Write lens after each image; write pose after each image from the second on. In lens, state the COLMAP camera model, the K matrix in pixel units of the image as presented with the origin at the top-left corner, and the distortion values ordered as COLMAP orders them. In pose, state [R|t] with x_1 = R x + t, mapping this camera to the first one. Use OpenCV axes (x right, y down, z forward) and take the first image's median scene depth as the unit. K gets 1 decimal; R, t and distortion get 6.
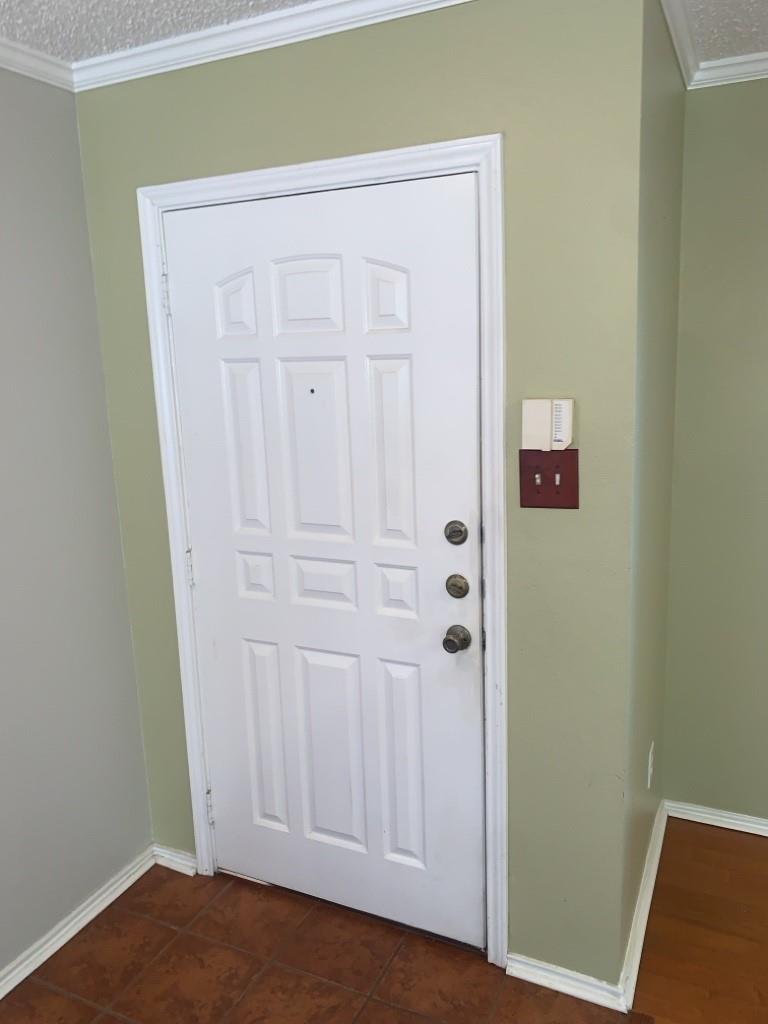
lens RADIAL K [[784.7, 0, 388.7], [0, 784.7, 505.5], [0, 0, 1]] dist [0.034170, -0.032430]
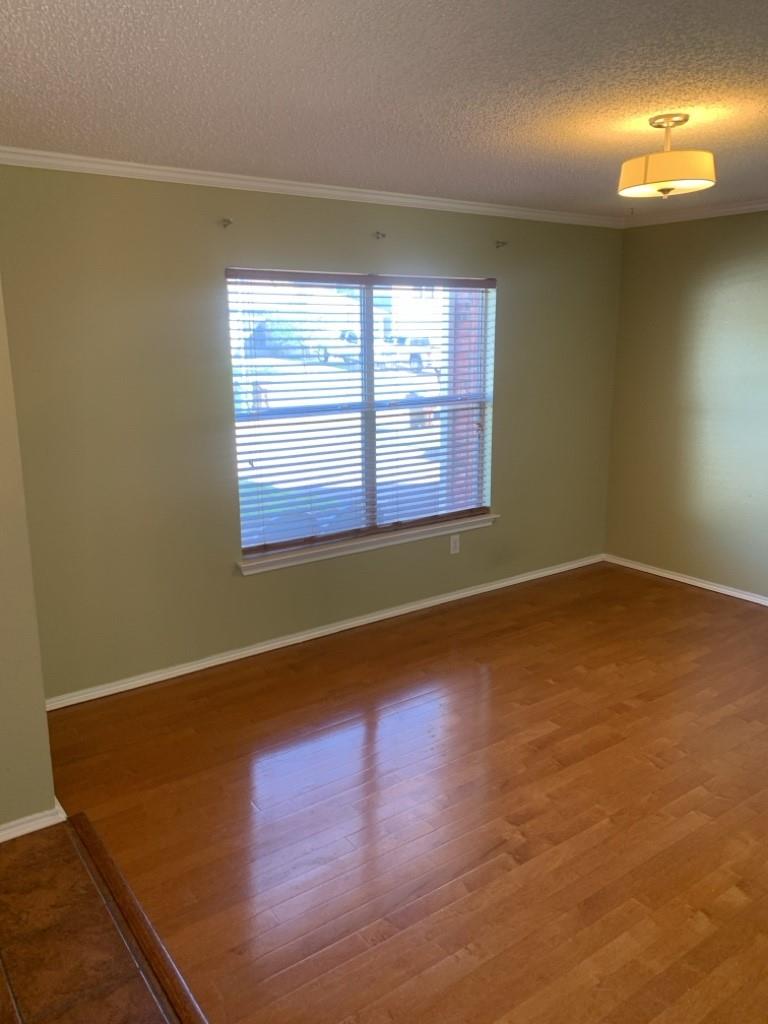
lens RADIAL K [[784.7, 0, 383.8], [0, 784.7, 503.0], [0, 0, 1]] dist [0.034170, -0.032430]
pose [[0.489572, -0.159053, 0.857334, -0.545115], [0.163746, 0.982501, 0.088769, 0.044648], [-0.856450, 0.096926, 0.507050, -0.267736]]
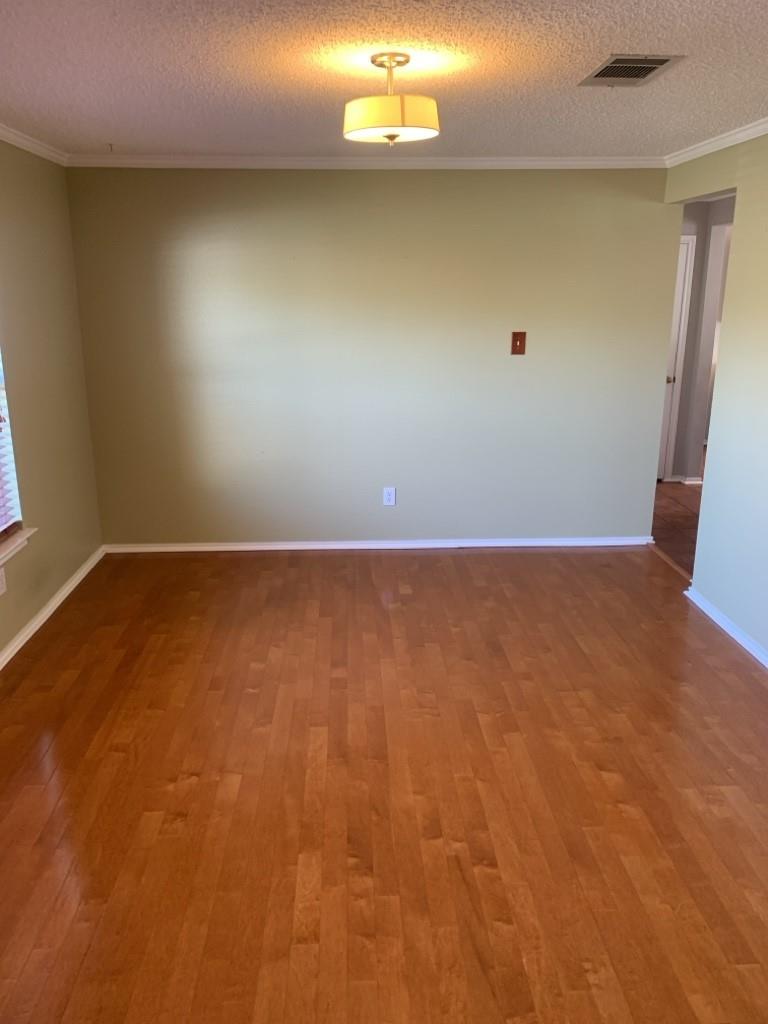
lens RADIAL K [[784.7, 0, 376.6], [0, 784.7, 500.5], [0, 0, 1]] dist [0.034170, -0.032430]
pose [[-0.446270, -0.202863, 0.871602, -0.286565], [0.196711, 0.927908, 0.316687, -0.146352], [-0.873011, 0.312782, -0.374192, 0.644883]]
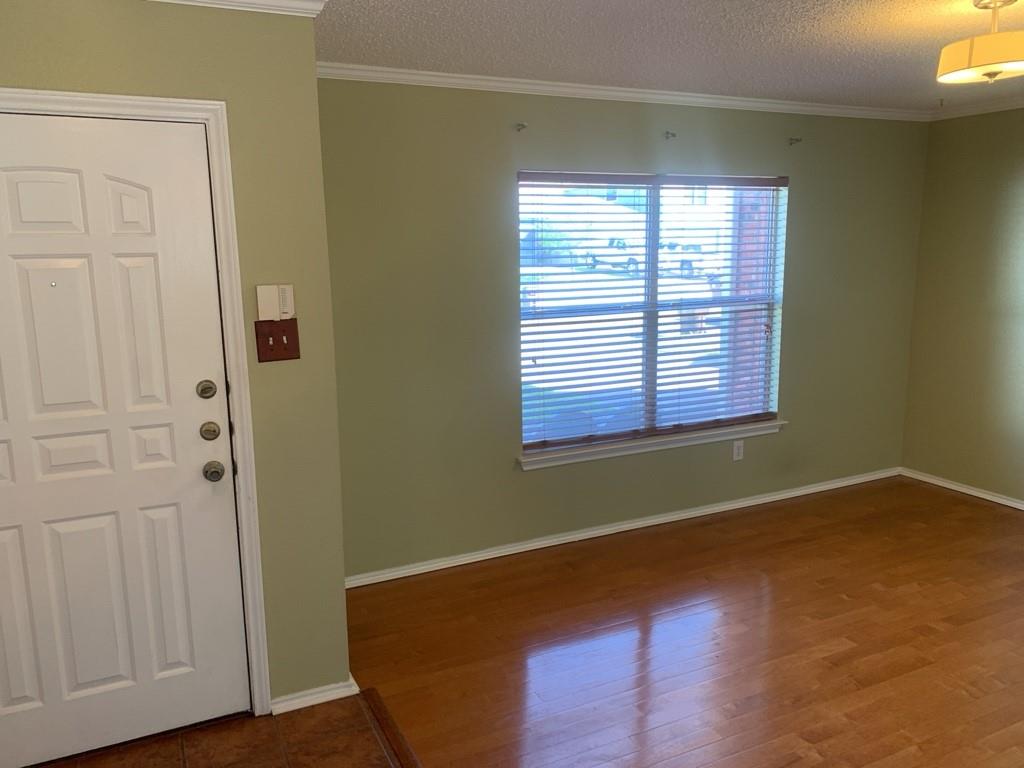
lens RADIAL K [[784.7, 0, 514.0], [0, 784.7, 385.8], [0, 0, 1]] dist [0.034170, -0.032430]
pose [[0.630772, -0.117862, 0.766965, -0.582537], [0.146078, 0.988762, 0.031808, 0.060264], [-0.762095, 0.091973, 0.640900, -0.230538]]
